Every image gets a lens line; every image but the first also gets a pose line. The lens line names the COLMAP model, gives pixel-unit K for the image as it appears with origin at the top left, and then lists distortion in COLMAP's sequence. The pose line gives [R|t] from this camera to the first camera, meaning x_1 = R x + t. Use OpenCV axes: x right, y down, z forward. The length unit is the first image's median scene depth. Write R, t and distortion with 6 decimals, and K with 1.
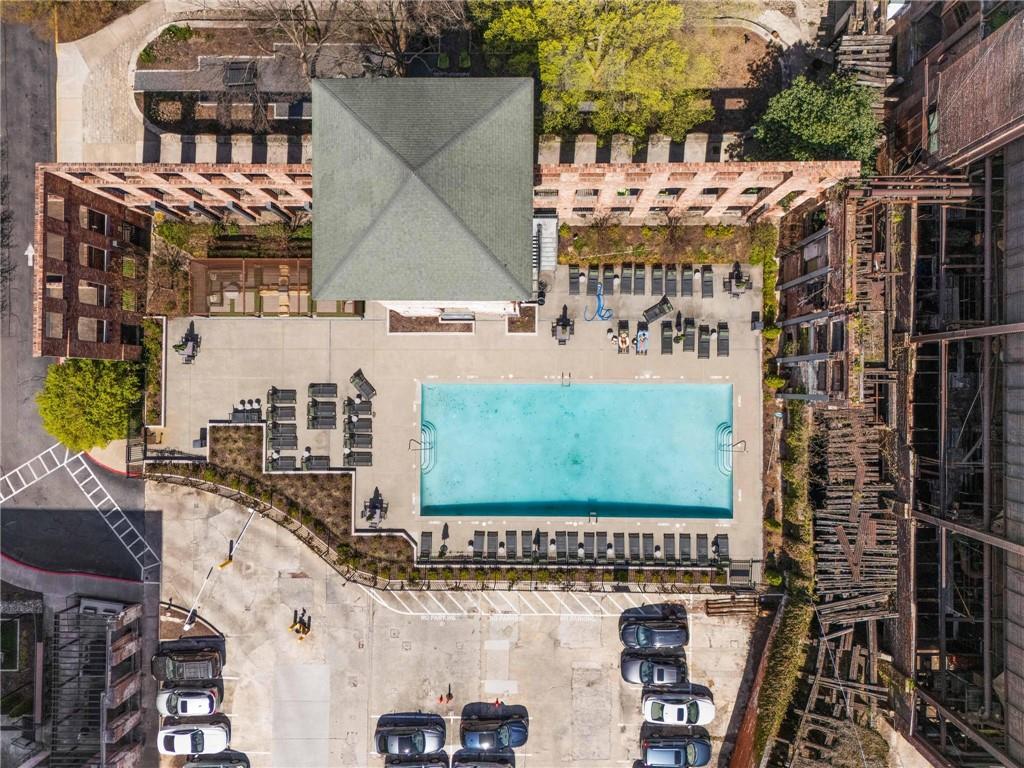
lens RADIAL K [[758.8, 0, 512.5], [0, 758.8, 379.5], [0, 0, 1]] dist [0.085084, -0.091367]
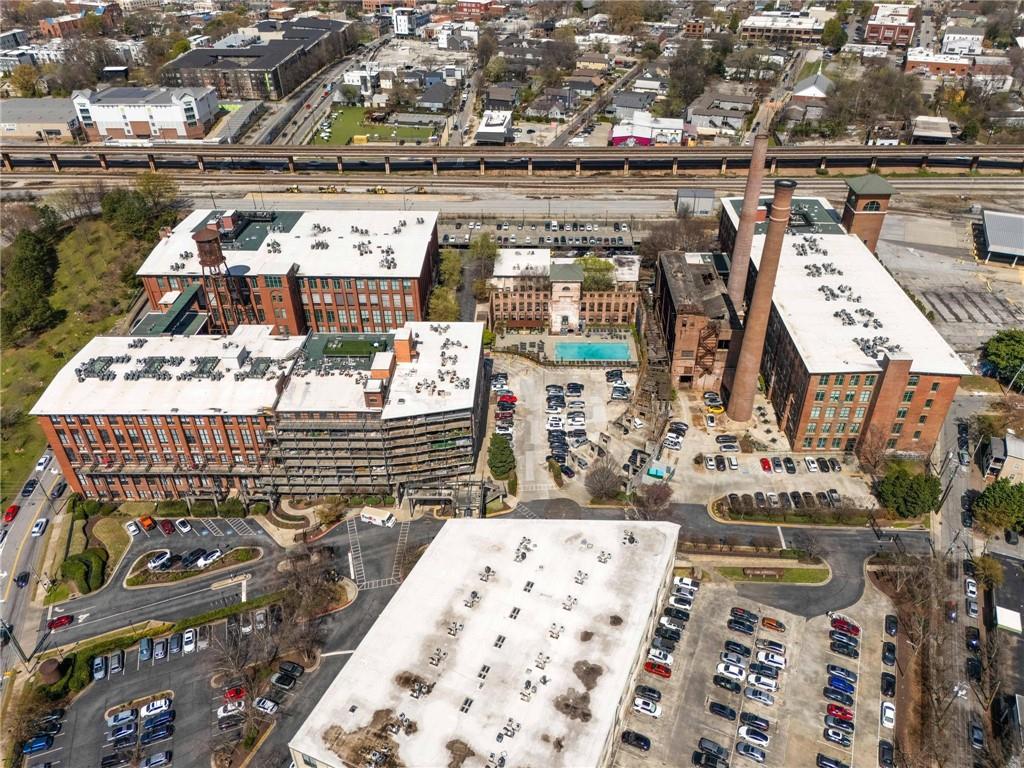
lens RADIAL K [[758.8, 0, 512.5], [0, 758.8, 379.5], [0, 0, 1]] dist [0.085084, -0.091367]
pose [[0.999580, 0.014881, -0.024862, -0.260171], [-0.028906, 0.571494, -0.820097, 3.755175], [0.002005, 0.820471, 0.571684, -1.315948]]
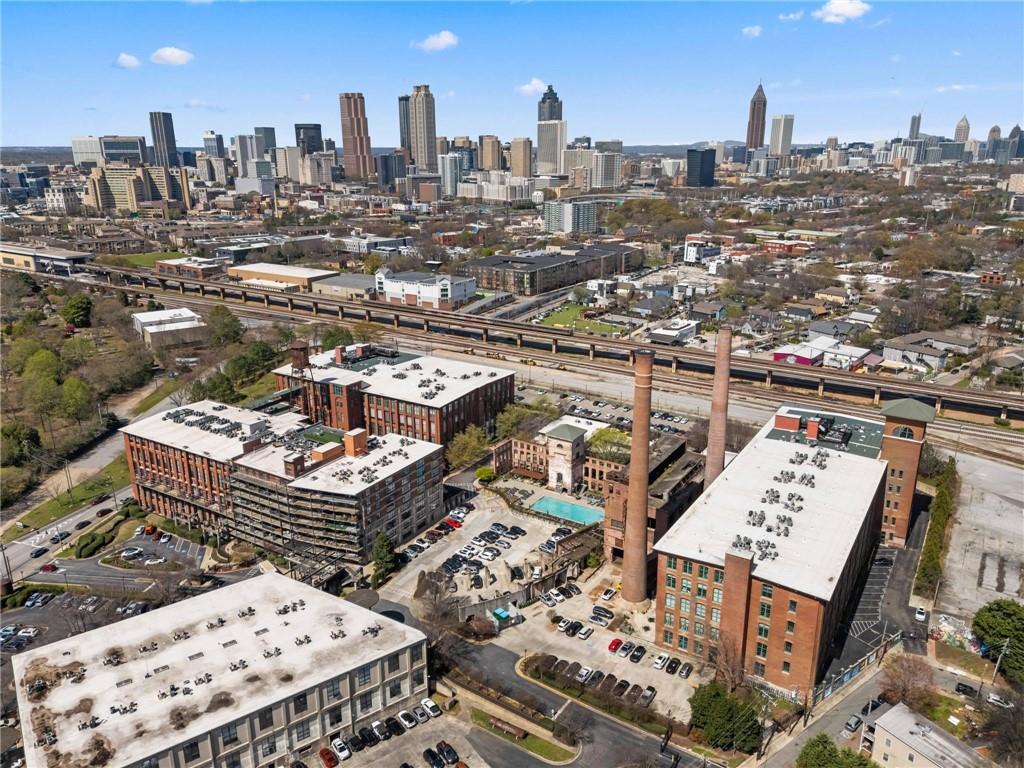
lens RADIAL K [[758.8, 0, 512.5], [0, 758.8, 379.5], [0, 0, 1]] dist [0.085084, -0.091367]
pose [[0.845039, 0.163297, -0.509159, 1.937015], [-0.534694, 0.263970, -0.802759, 3.609263], [0.003315, 0.950607, 0.310379, -1.065834]]
